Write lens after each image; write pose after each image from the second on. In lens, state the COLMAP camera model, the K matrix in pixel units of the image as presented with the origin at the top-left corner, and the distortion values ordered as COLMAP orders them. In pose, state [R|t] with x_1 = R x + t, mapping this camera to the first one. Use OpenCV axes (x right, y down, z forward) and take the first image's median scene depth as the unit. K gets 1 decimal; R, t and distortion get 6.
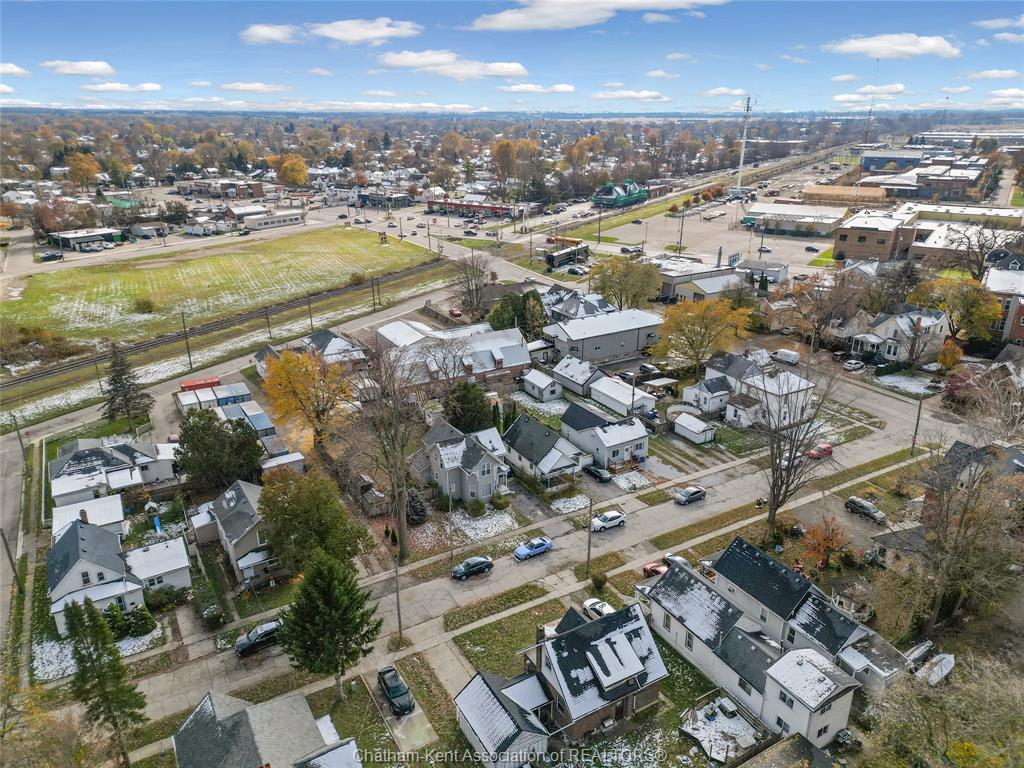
lens RADIAL K [[714.8, 0, 512.0], [0, 714.8, 384.0], [0, 0, 1]] dist [0.051260, -0.043970]
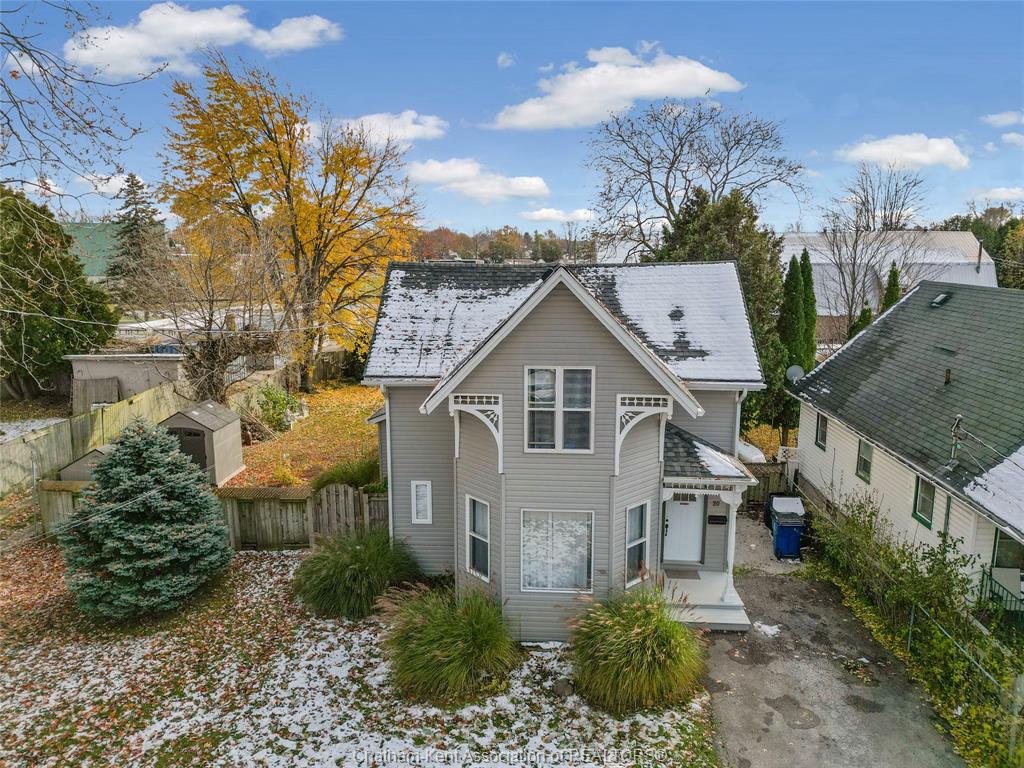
lens RADIAL K [[714.8, 0, 512.0], [0, 714.8, 384.0], [0, 0, 1]] dist [0.051260, -0.043970]
pose [[0.824963, 0.104788, -0.555388, 0.028404], [-0.197837, 0.974034, -0.110086, 0.093014], [0.529431, 0.200693, 0.824272, 0.605368]]
